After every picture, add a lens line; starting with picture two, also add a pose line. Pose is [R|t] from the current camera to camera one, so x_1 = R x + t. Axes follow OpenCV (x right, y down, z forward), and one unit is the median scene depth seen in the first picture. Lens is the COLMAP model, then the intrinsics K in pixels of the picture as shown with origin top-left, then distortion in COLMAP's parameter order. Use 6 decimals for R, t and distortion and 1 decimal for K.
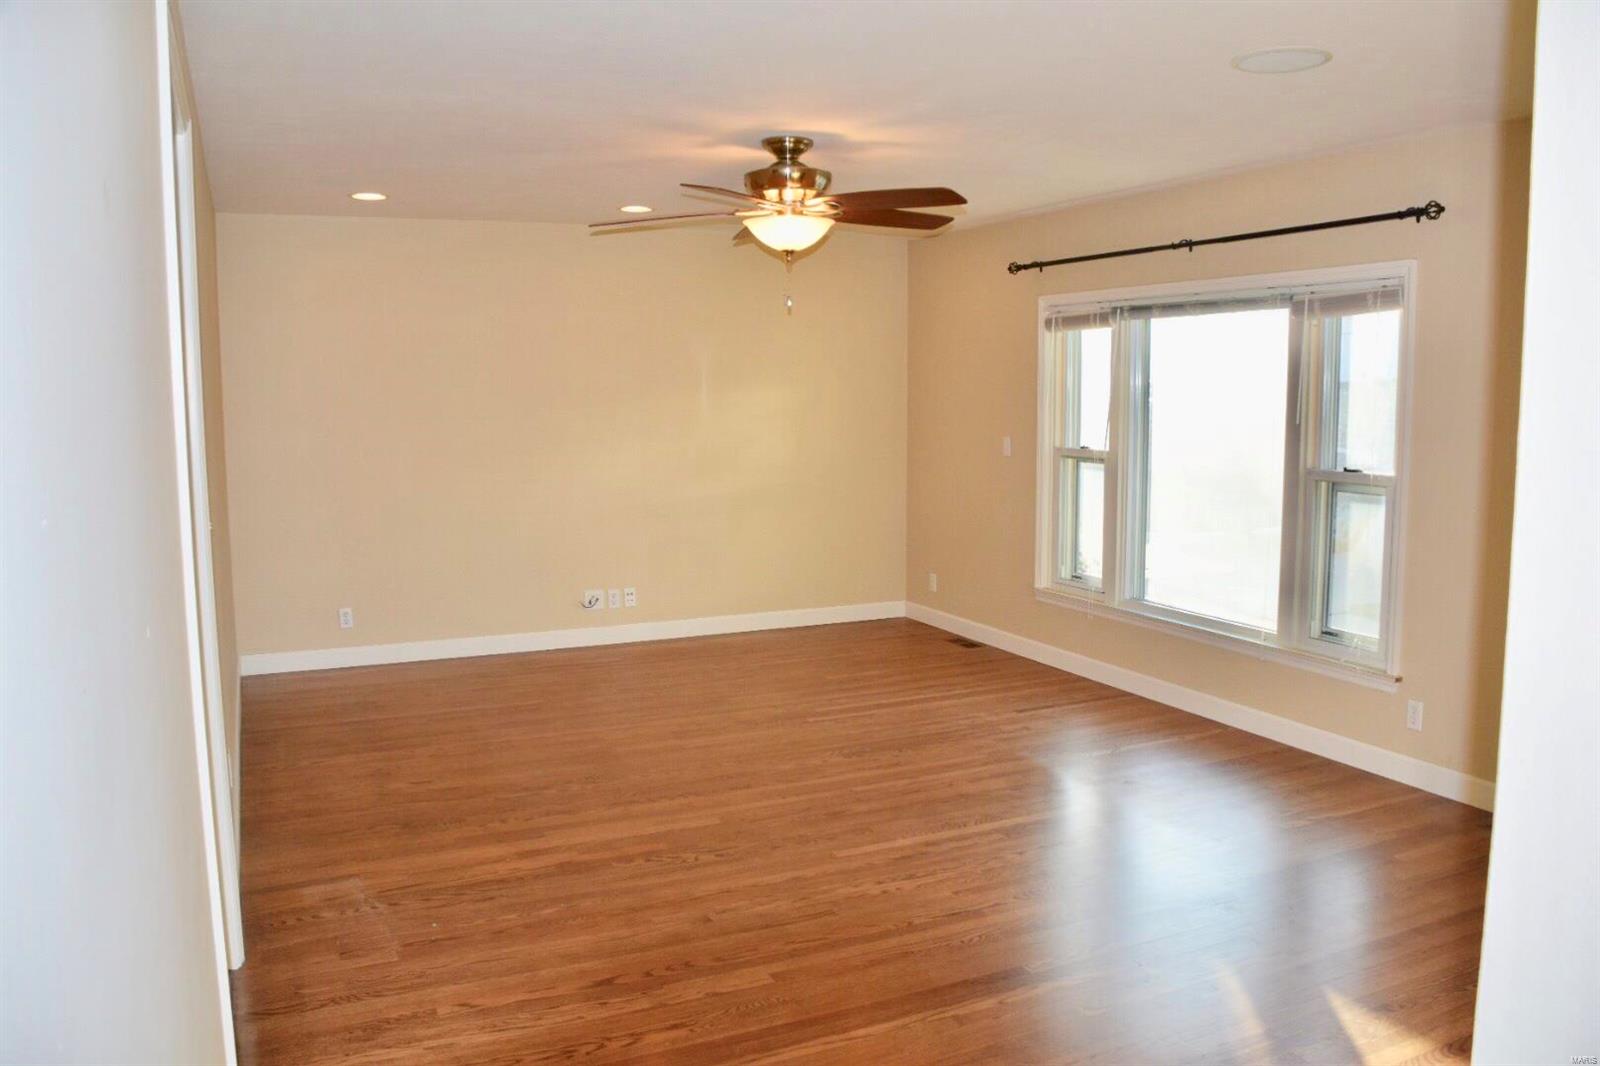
lens RADIAL K [[1251.8, 0, 815.9], [0, 1251.8, 530.0], [0, 0, 1]] dist [-0.133190, 0.085263]
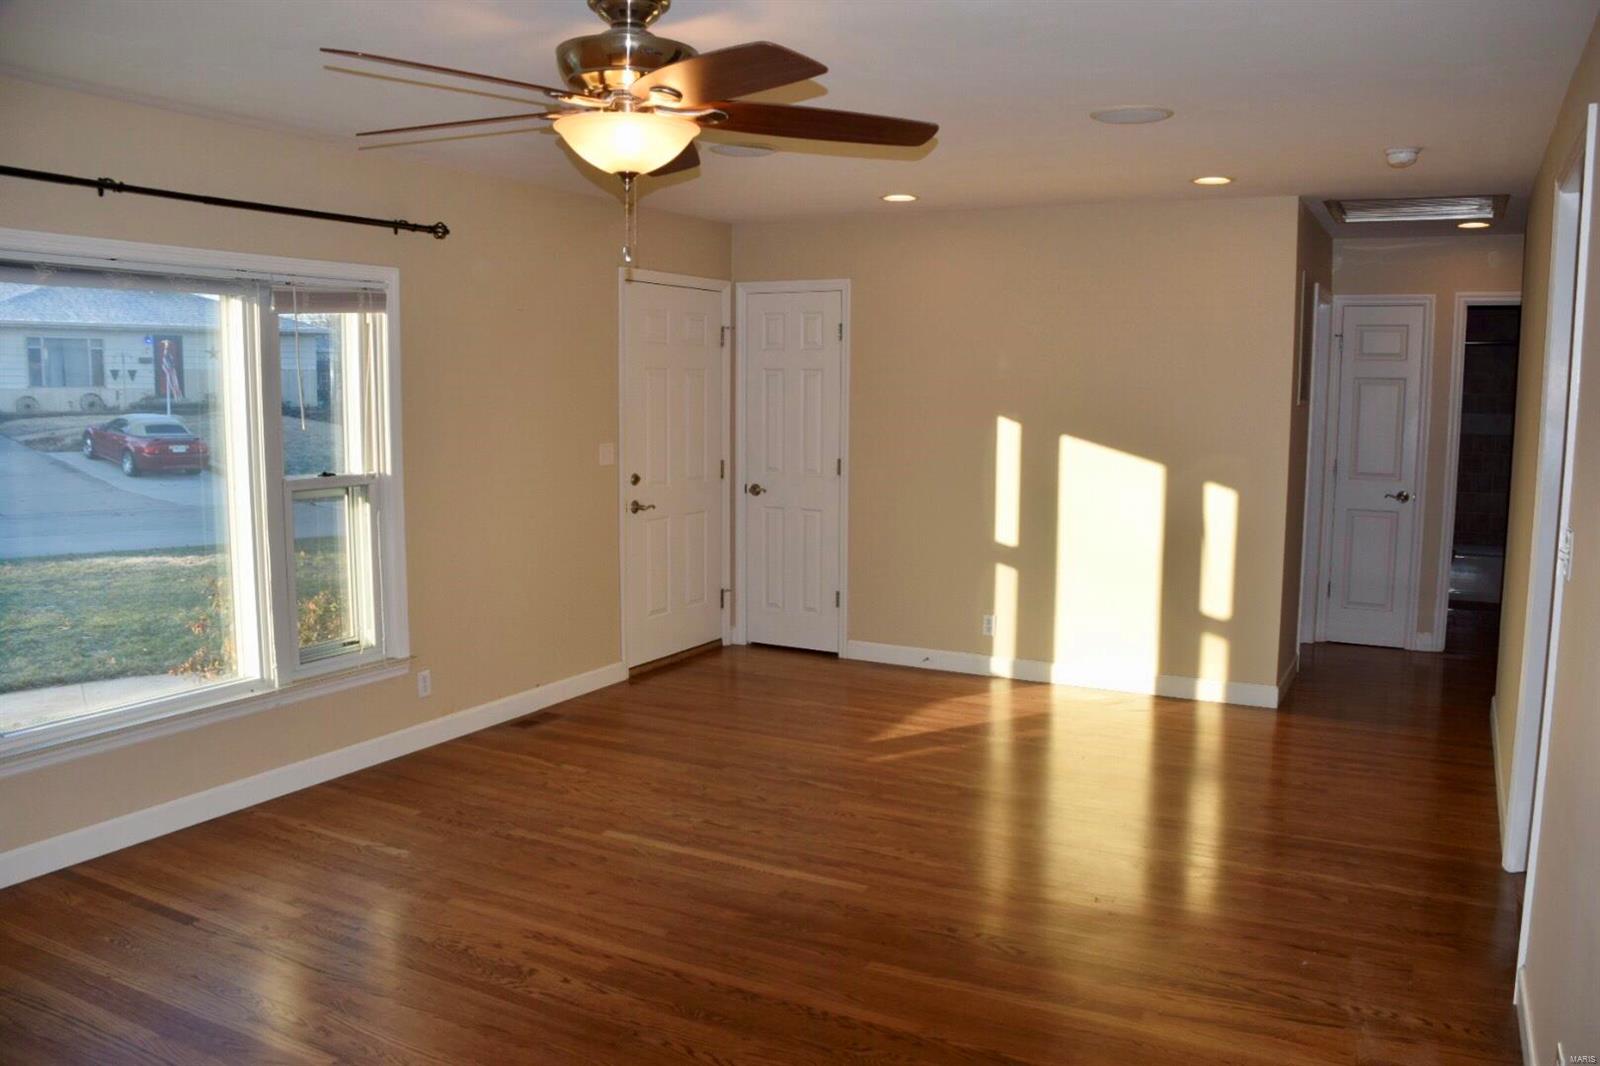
lens RADIAL K [[1251.8, 0, 814.9], [0, 1251.8, 537.5], [0, 0, 1]] dist [-0.133190, 0.085263]
pose [[-0.598516, -0.099412, 0.794919, -0.599938], [0.085765, 0.978617, 0.186960, -0.157380], [-0.796507, 0.180075, -0.577192, 1.341324]]
